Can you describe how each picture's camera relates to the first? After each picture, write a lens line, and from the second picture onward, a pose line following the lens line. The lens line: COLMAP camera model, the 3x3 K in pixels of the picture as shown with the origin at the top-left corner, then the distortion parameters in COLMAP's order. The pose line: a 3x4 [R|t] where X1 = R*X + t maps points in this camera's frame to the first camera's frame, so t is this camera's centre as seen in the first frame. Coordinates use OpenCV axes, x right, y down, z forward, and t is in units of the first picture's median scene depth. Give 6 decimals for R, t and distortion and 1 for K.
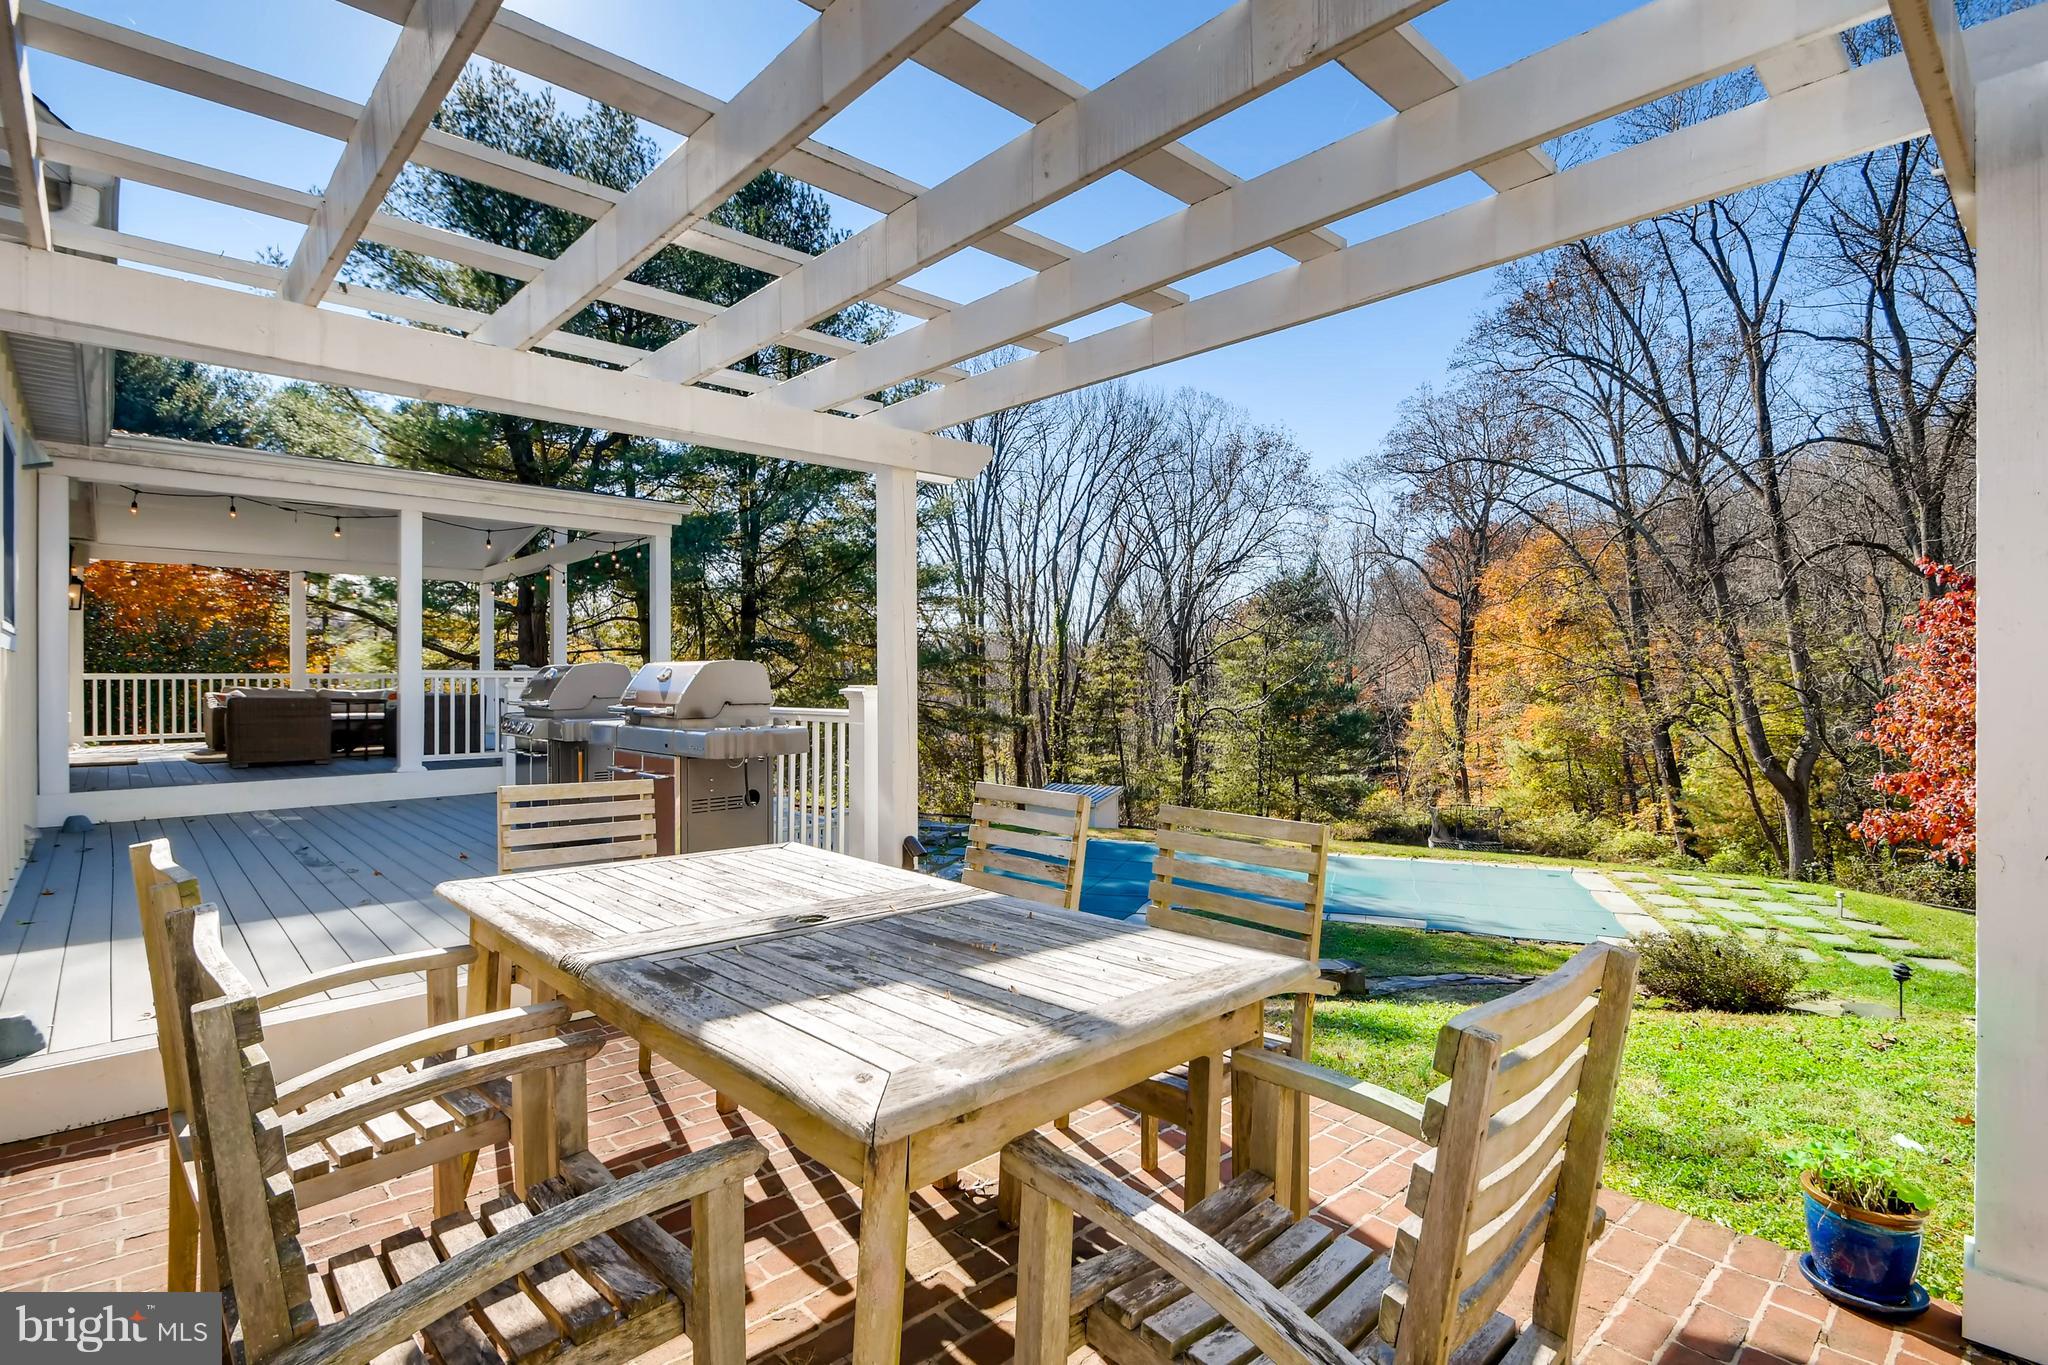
lens RADIAL K [[968.2, 0, 1016.2], [0, 968.2, 683.0], [0, 0, 1]] dist [0.007323, -0.003415]
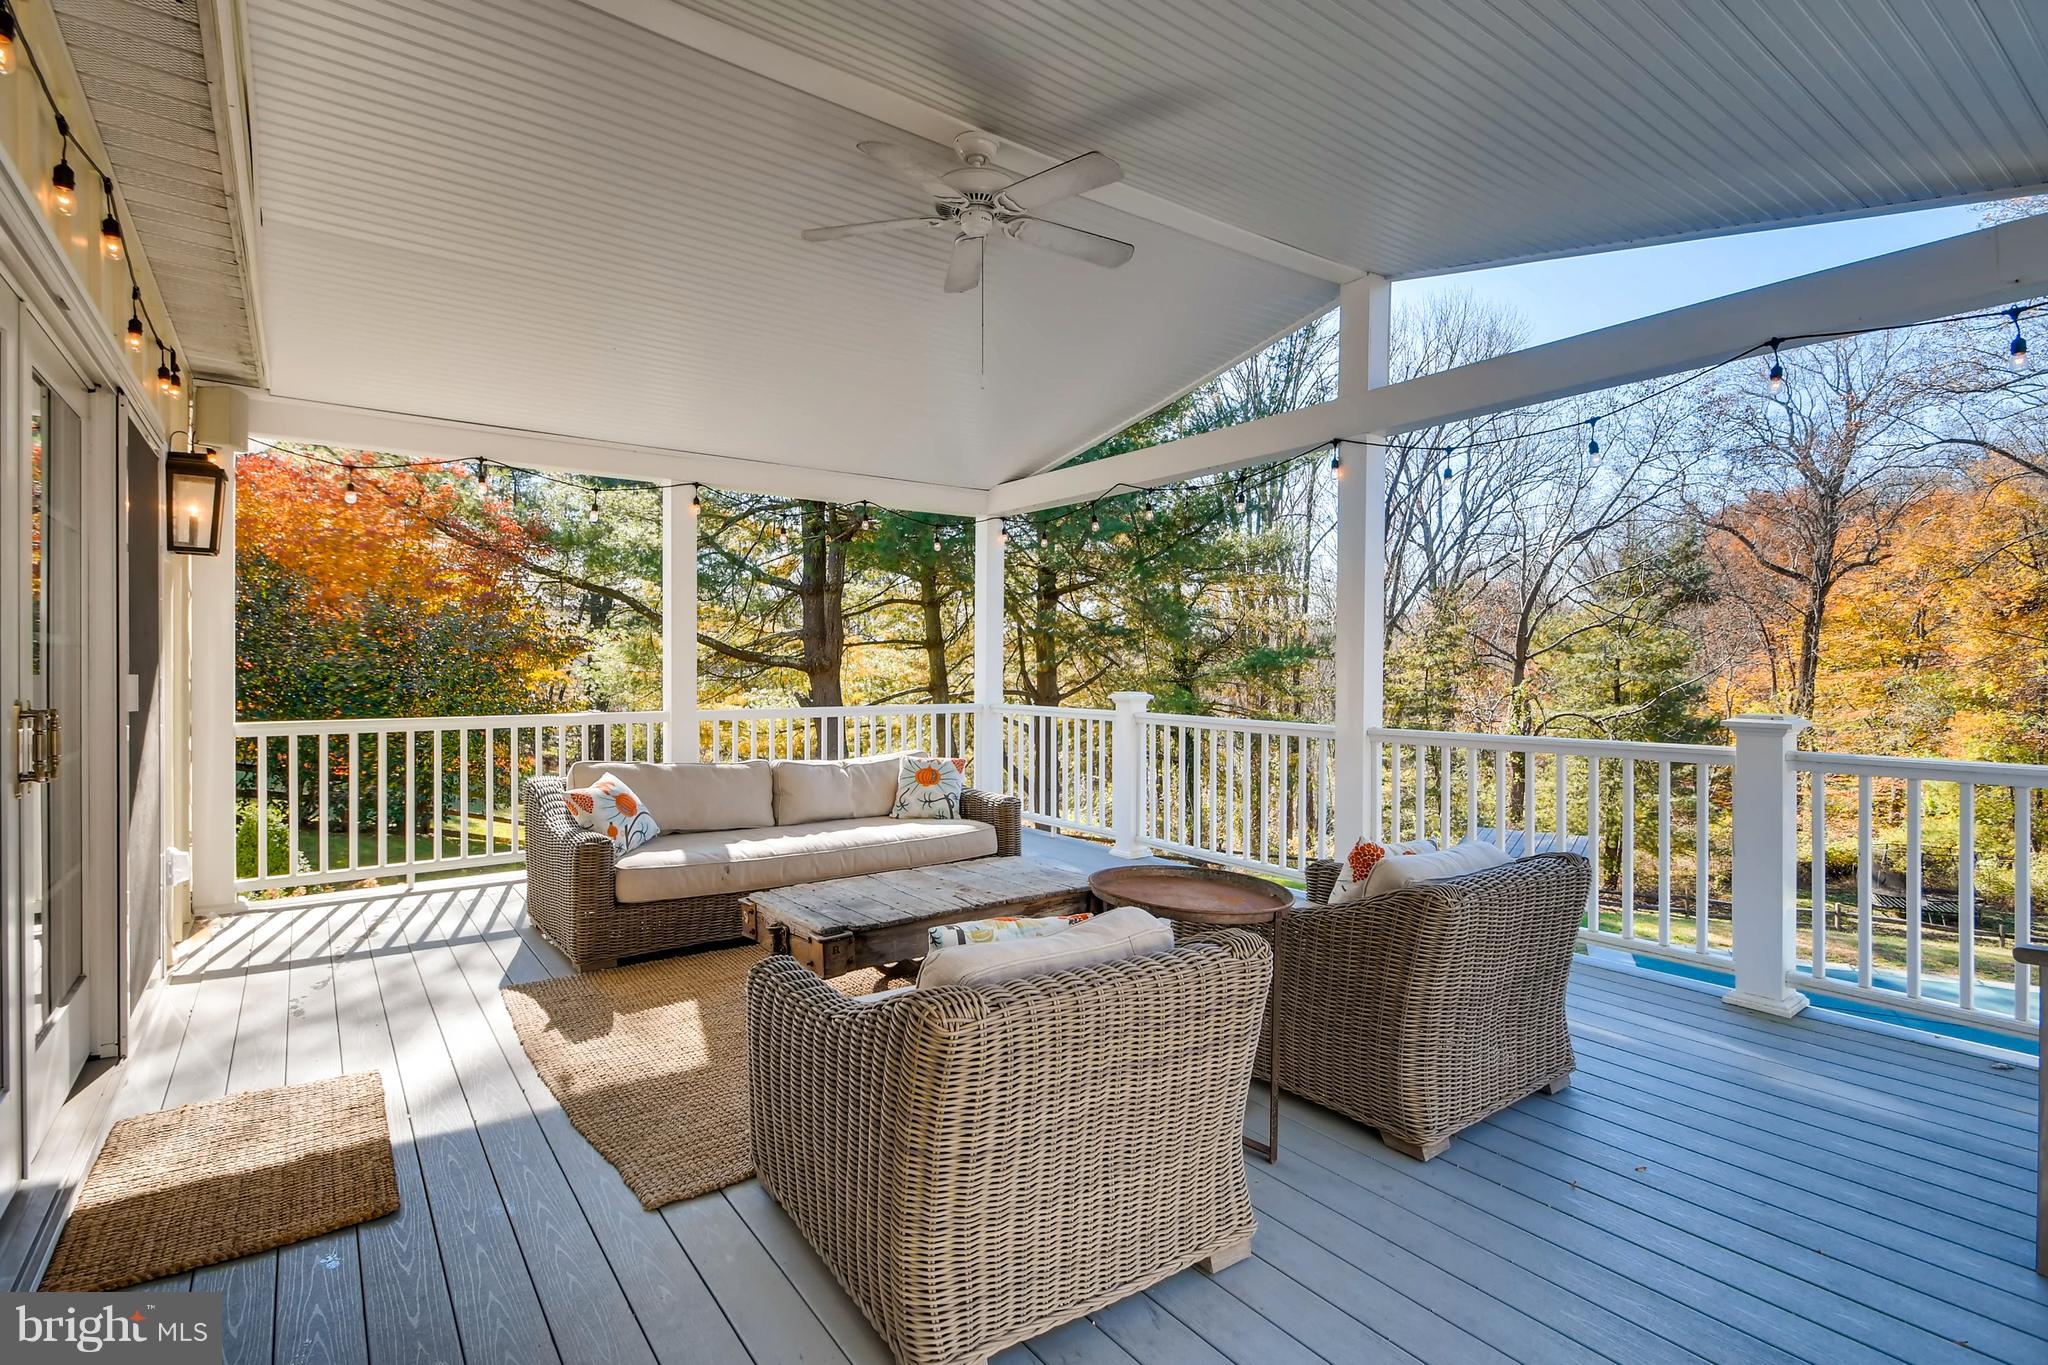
lens RADIAL K [[968.2, 0, 1028.8], [0, 968.2, 674.9], [0, 0, 1]] dist [0.007323, -0.003415]
pose [[0.993694, 0.003801, -0.112064, -0.565274], [-0.003246, 0.999982, 0.005140, -0.030648], [0.112081, -0.004743, 0.993688, 0.611643]]
